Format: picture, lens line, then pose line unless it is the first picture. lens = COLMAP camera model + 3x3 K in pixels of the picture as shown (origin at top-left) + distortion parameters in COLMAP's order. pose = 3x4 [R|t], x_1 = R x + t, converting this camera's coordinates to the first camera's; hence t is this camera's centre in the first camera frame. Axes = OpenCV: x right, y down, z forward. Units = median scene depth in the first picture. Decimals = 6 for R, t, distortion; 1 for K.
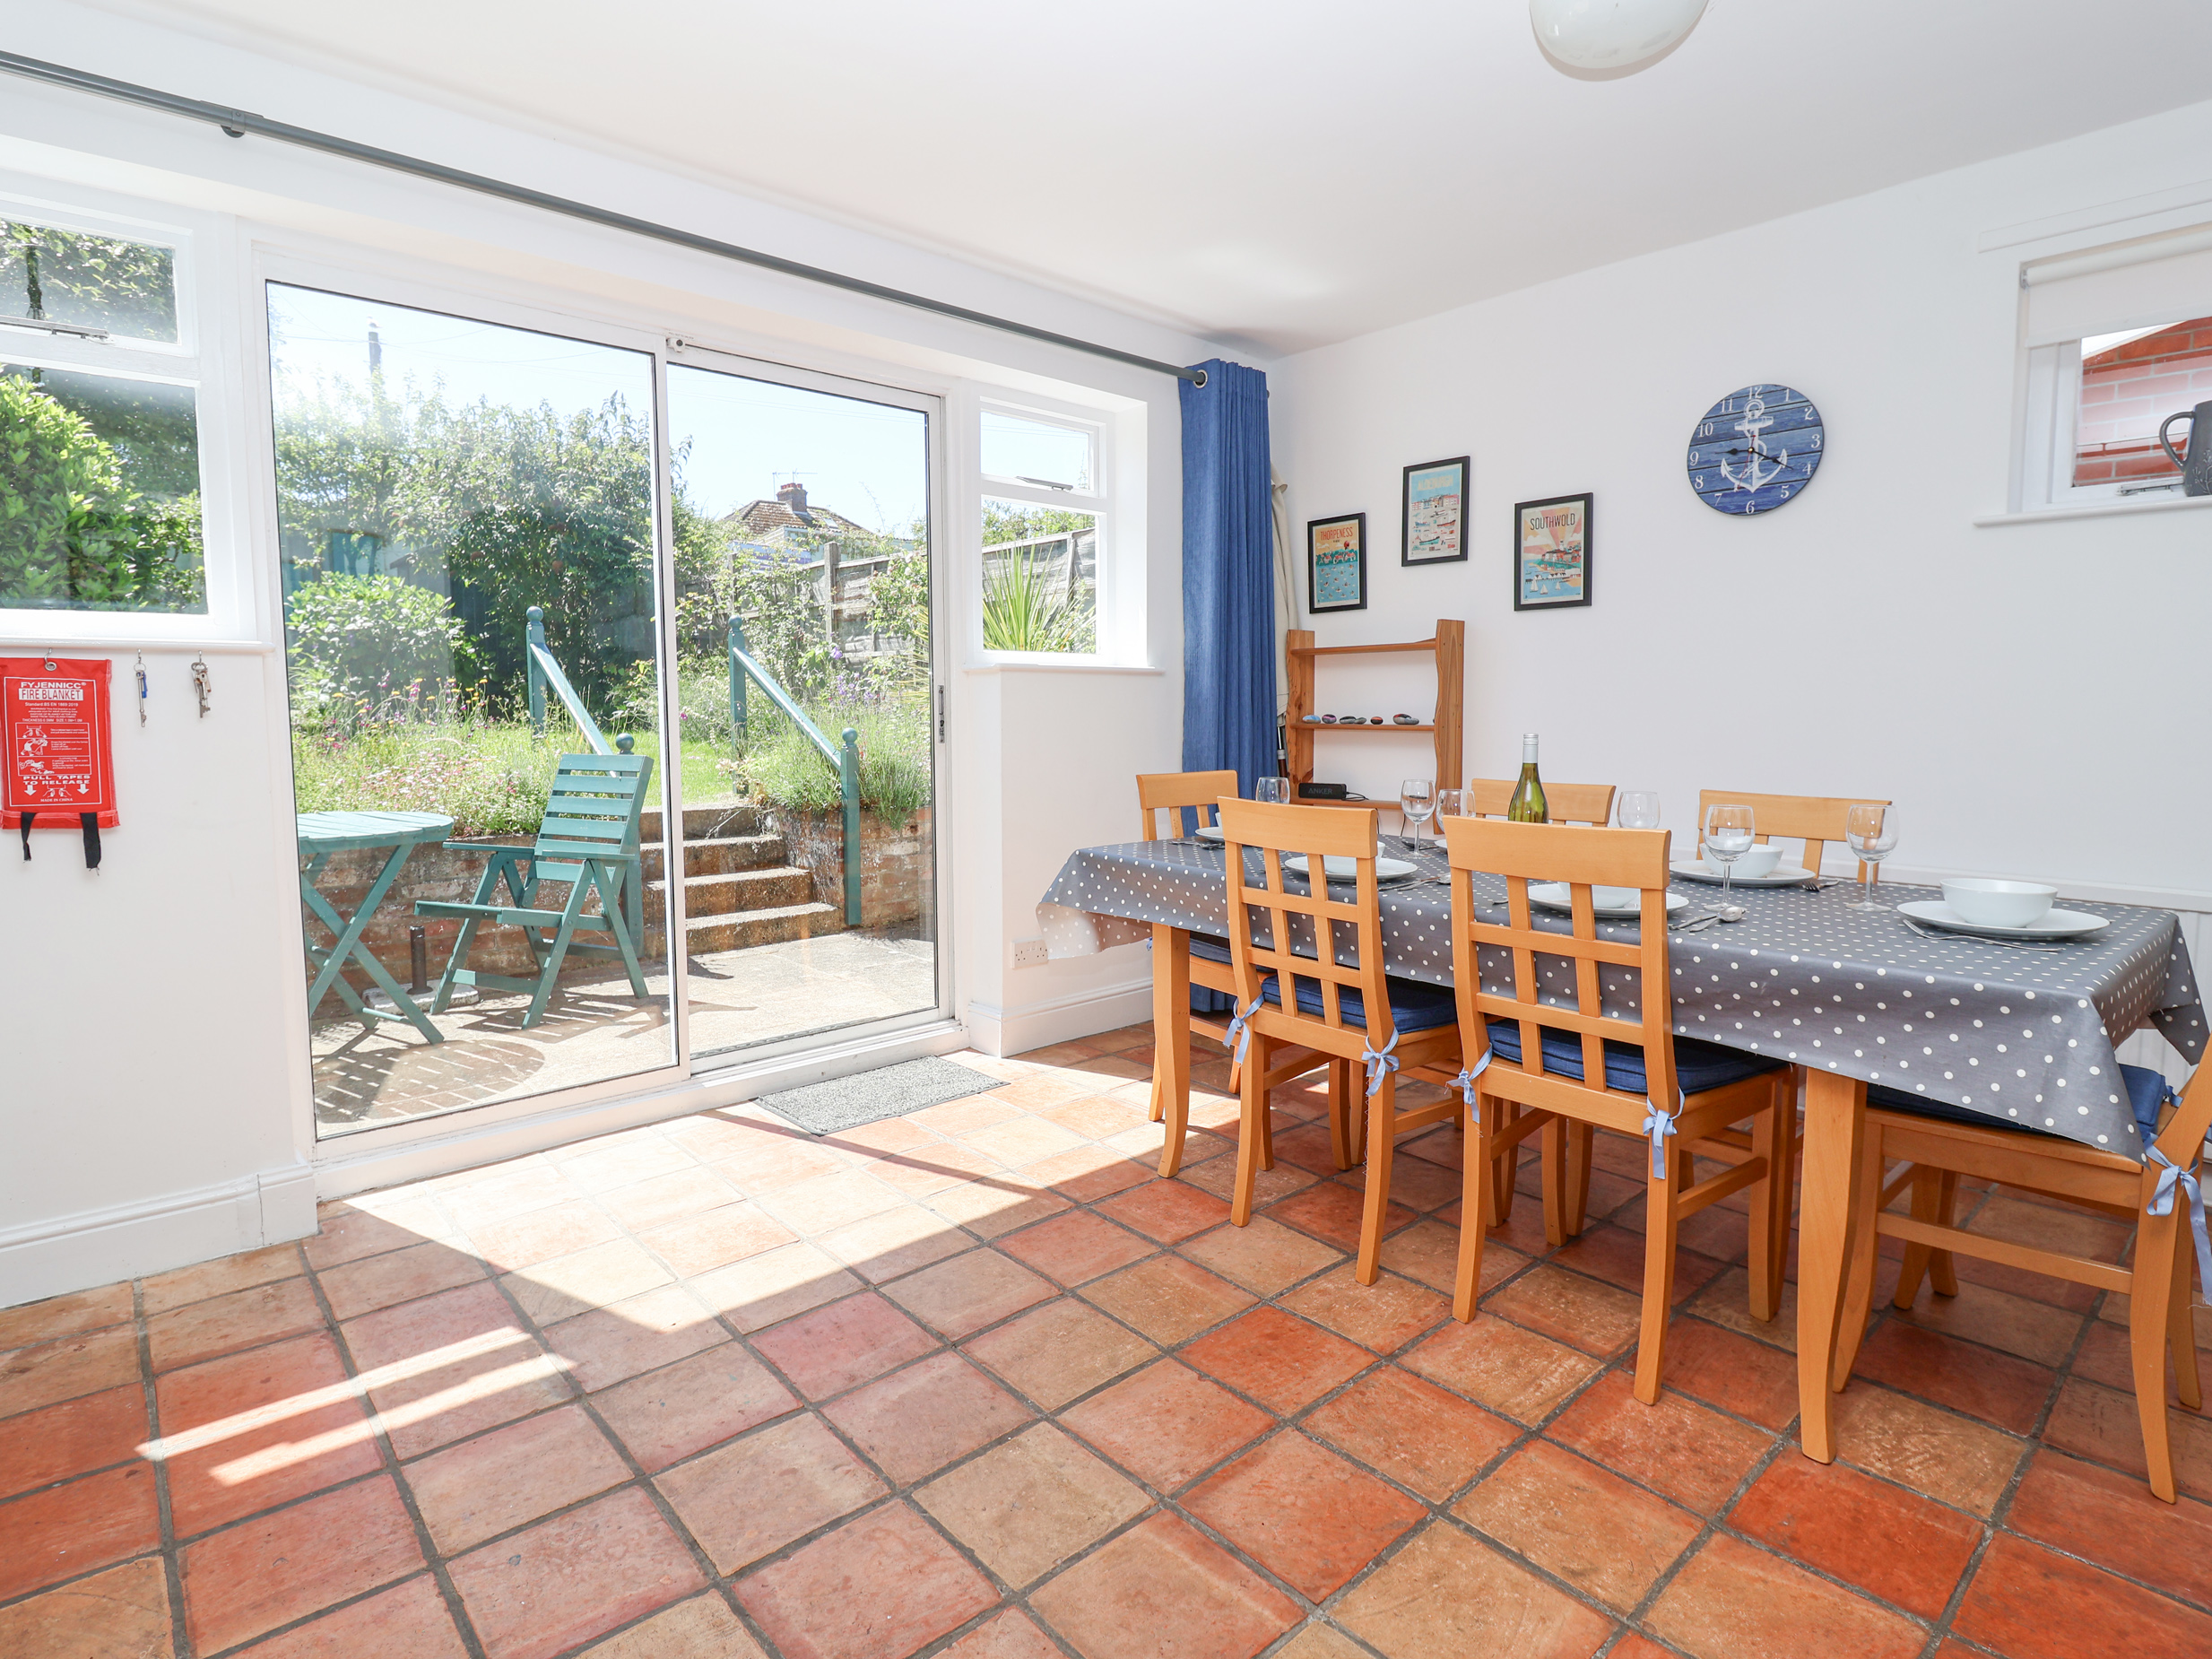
lens RADIAL K [[1150.9, 0, 1109.2], [0, 1150.9, 802.4], [0, 0, 1]] dist [0.002331, -0.015121]
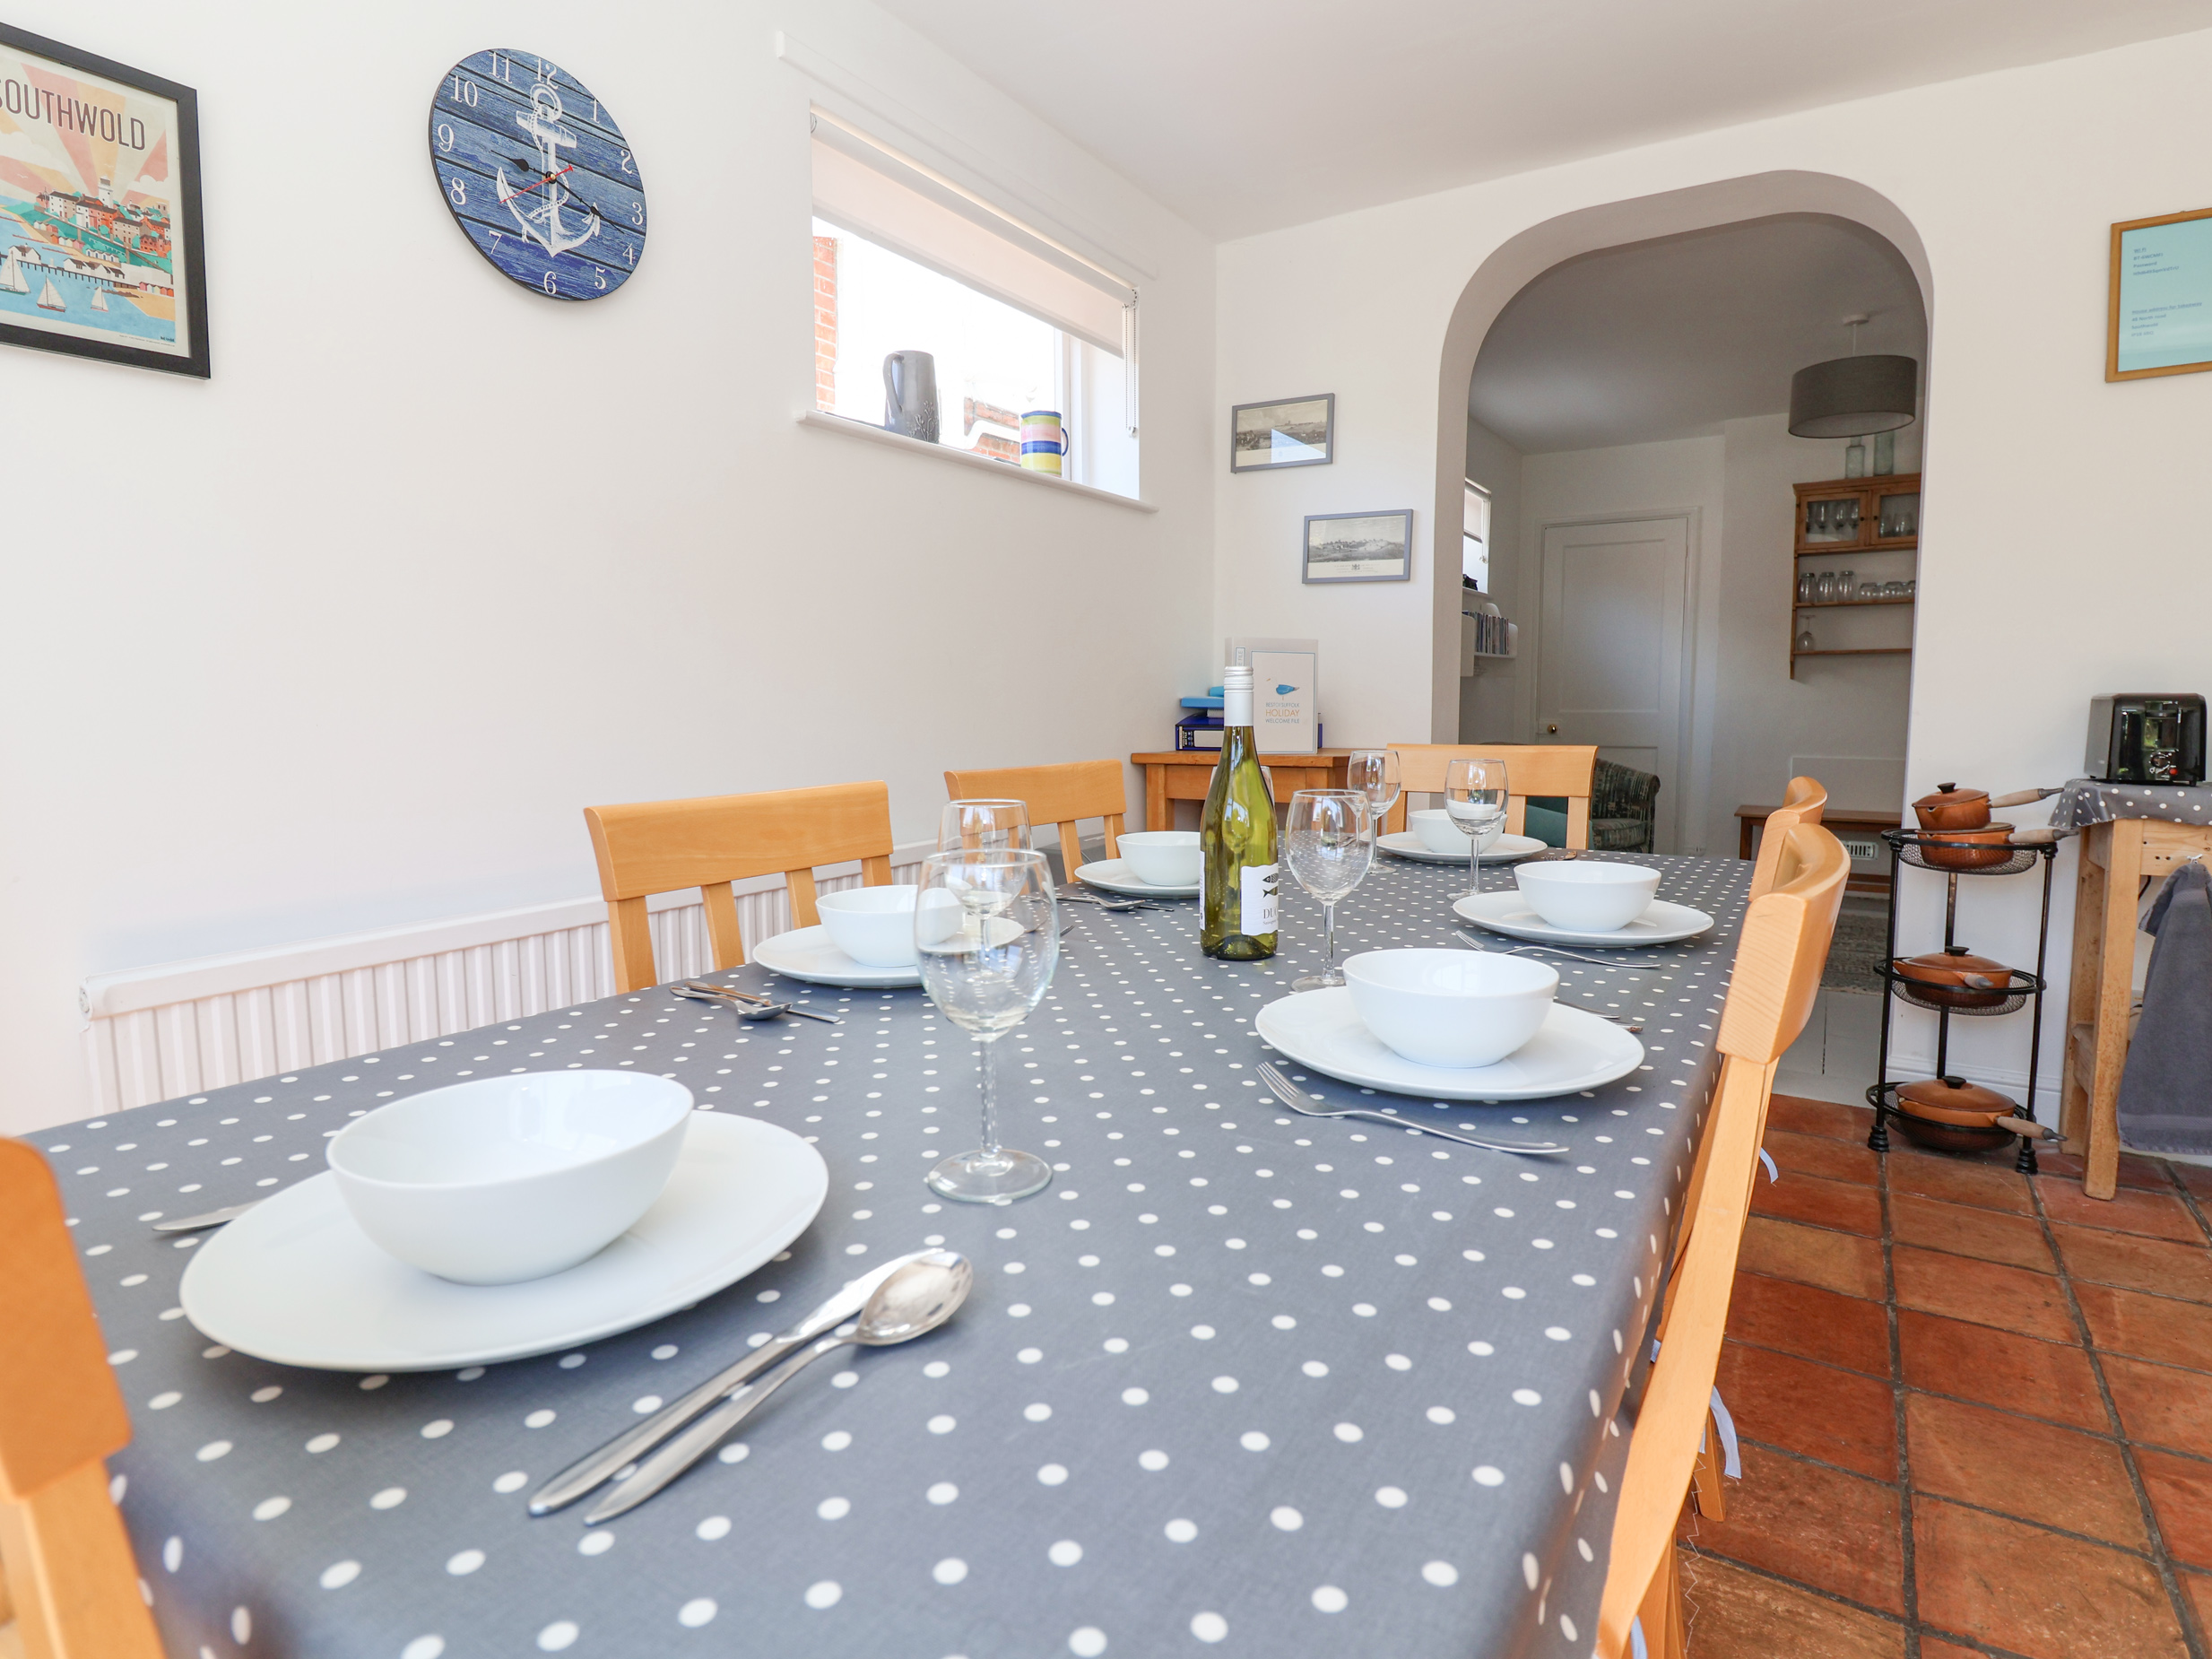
lens RADIAL K [[1150.9, 0, 1109.2], [0, 1150.9, 802.4], [0, 0, 1]] dist [0.002331, -0.015121]
pose [[-0.271059, -0.087224, 0.958603, -0.072810], [0.086529, 0.989646, 0.114516, -0.047128], [-0.958666, 0.113988, -0.260705, 0.914454]]
